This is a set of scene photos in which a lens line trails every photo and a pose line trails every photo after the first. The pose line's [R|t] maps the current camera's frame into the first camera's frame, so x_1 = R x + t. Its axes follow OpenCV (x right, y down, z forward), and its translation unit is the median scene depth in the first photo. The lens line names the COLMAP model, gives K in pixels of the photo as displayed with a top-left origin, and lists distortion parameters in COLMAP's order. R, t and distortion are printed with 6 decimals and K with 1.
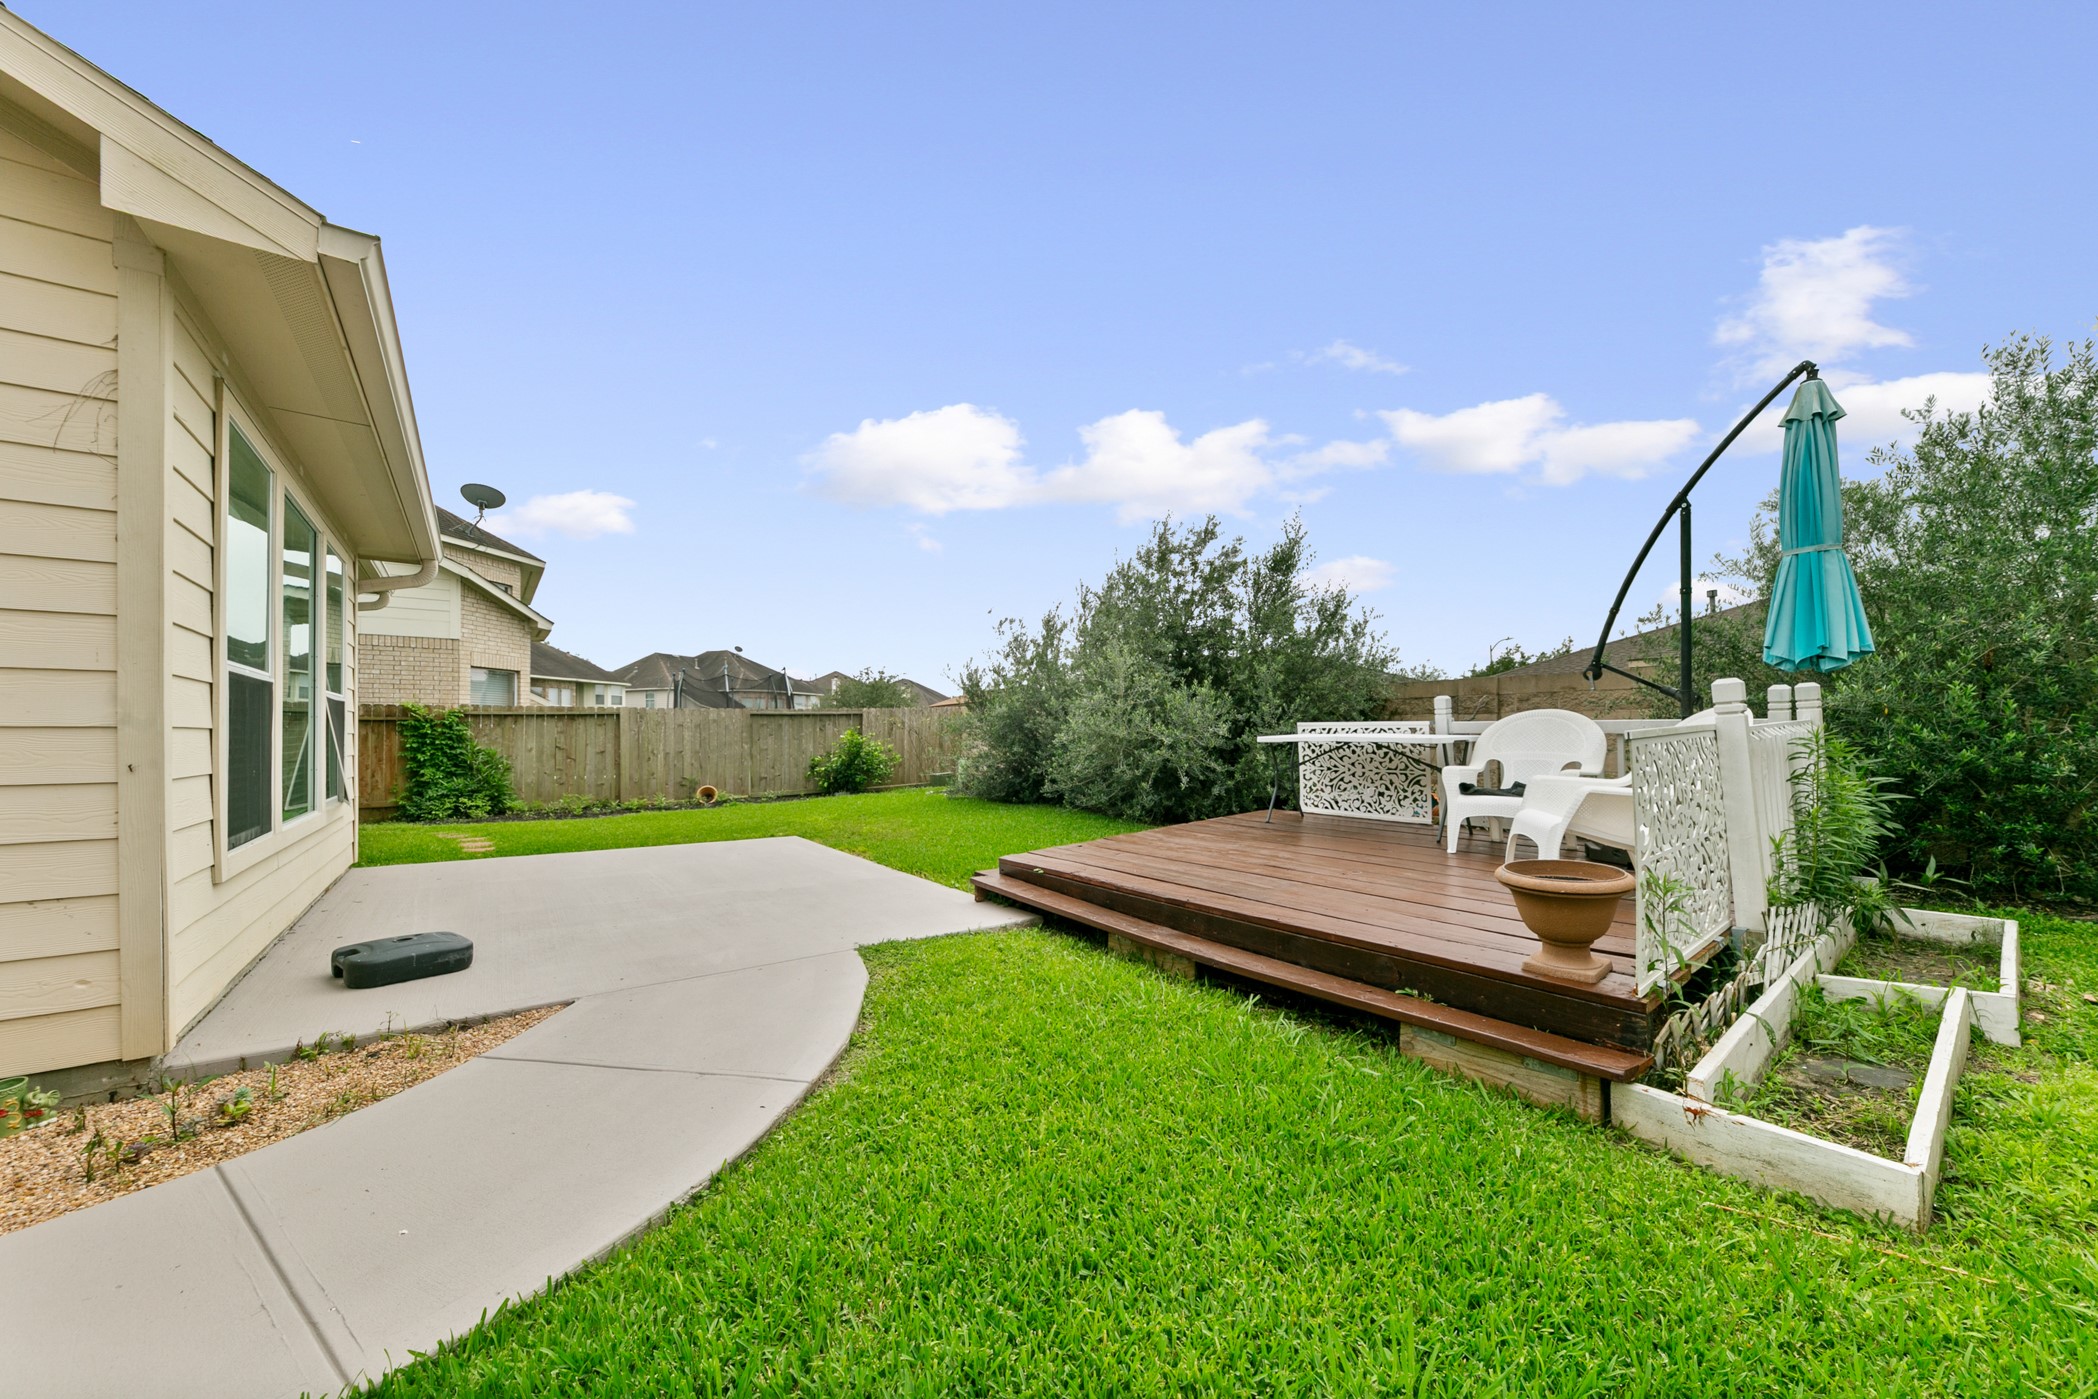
lens RADIAL K [[749.0, 0, 1044.9], [0, 749.0, 726.0], [0, 0, 1]] dist [0.000840, 0.000022]
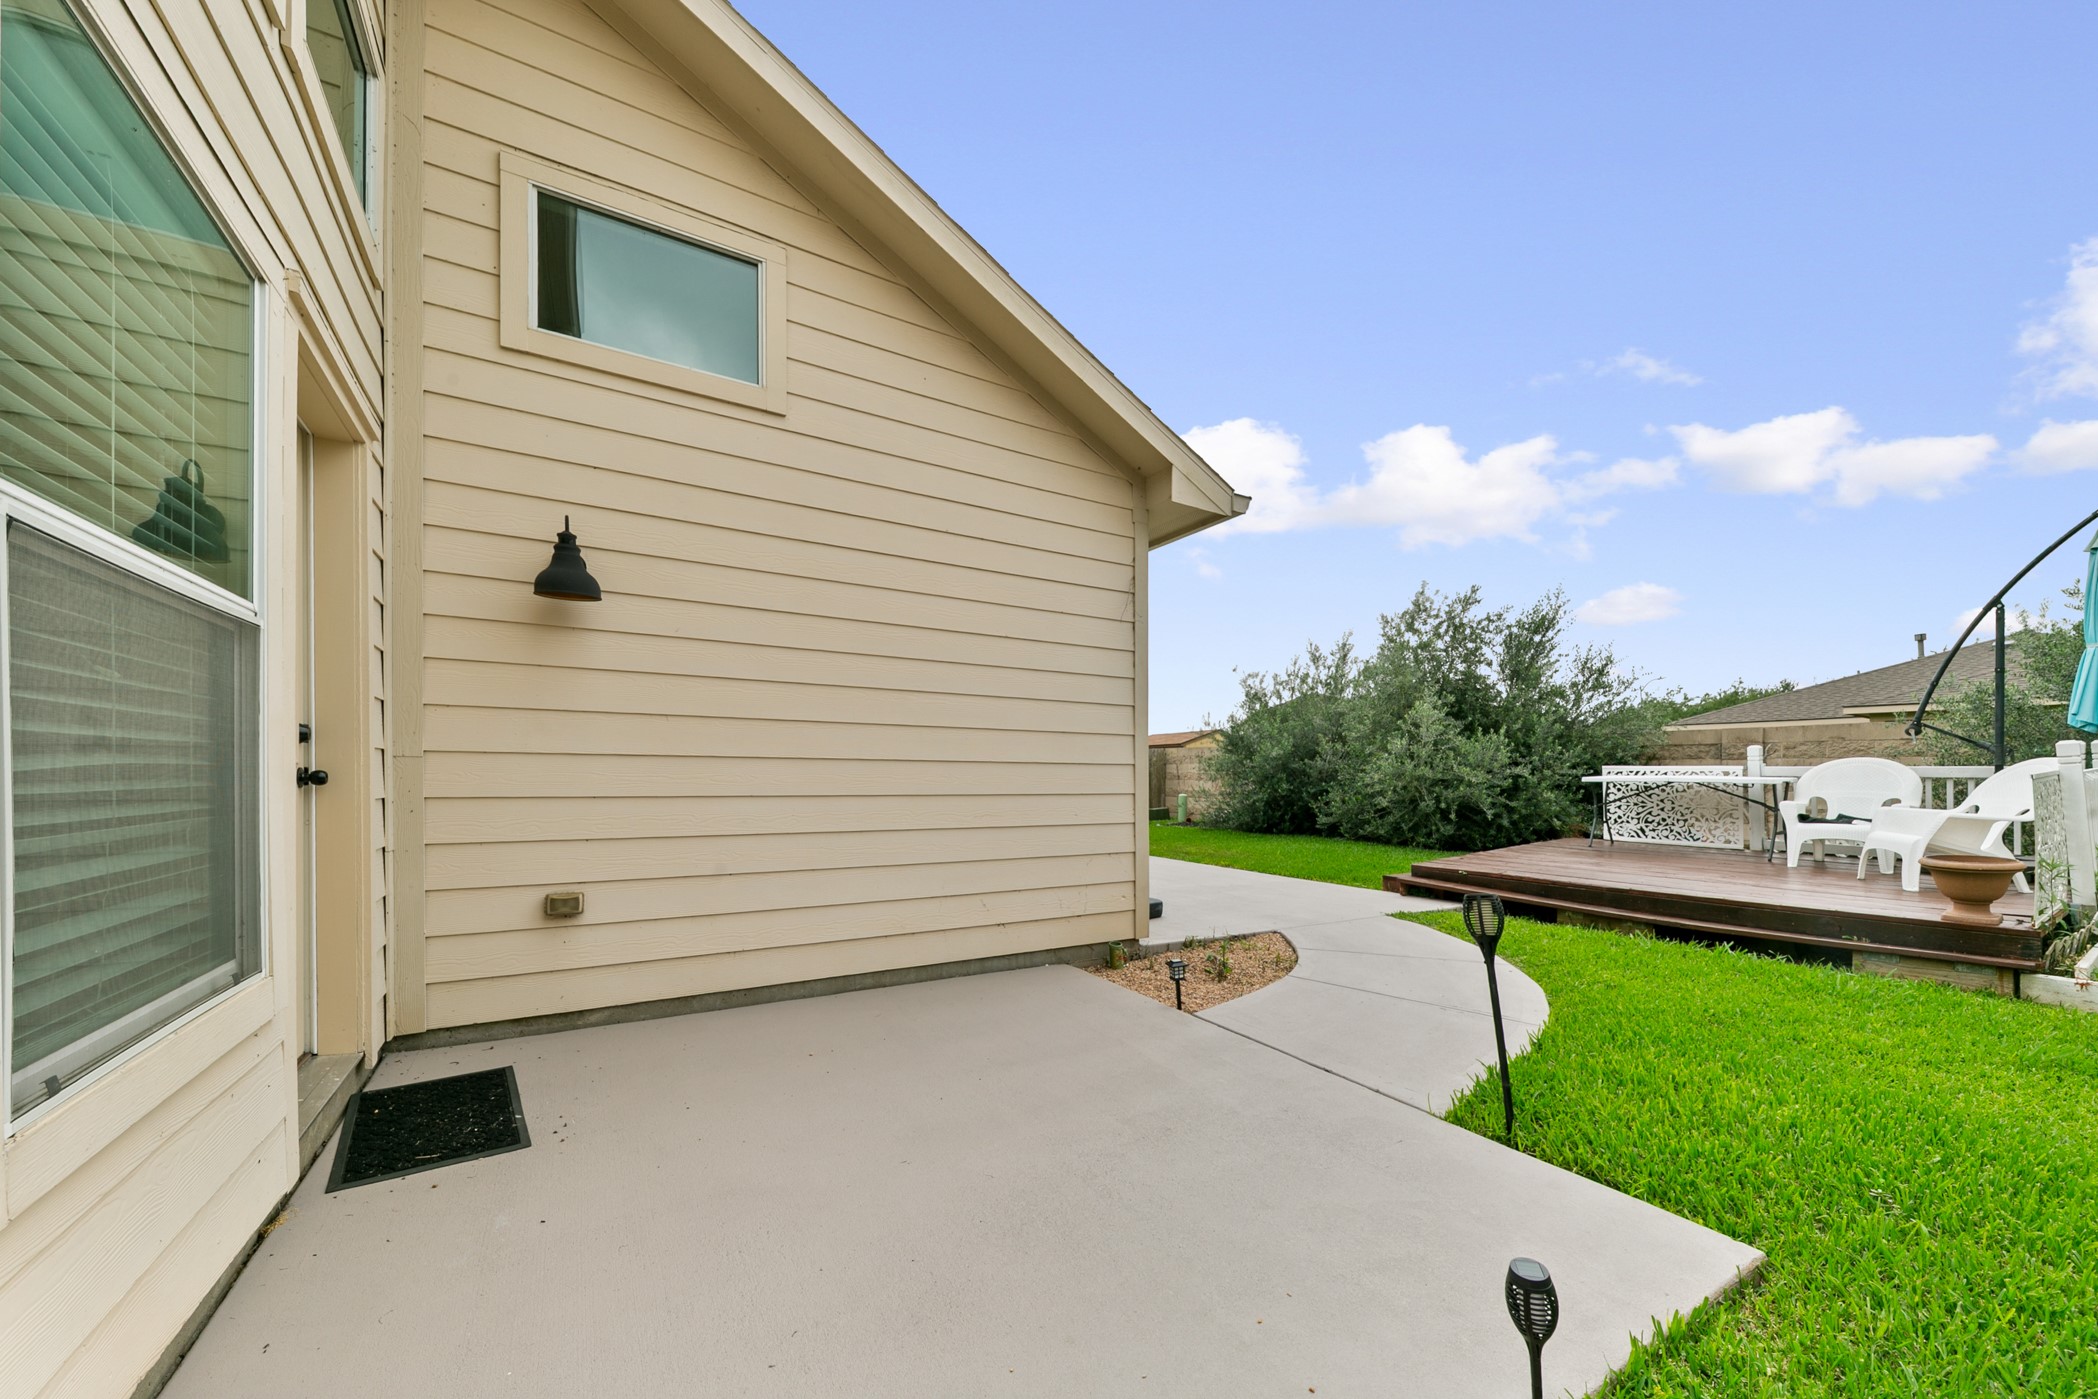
lens RADIAL K [[761.7, 0, 1042.1], [0, 761.7, 764.7], [0, 0, 1]] dist [-0.009842, -0.000113]
pose [[0.993296, 0.009008, -0.115247, -0.492974], [-0.009198, 0.999957, -0.001111, 0.003439], [0.115232, 0.002163, 0.993336, -0.373834]]
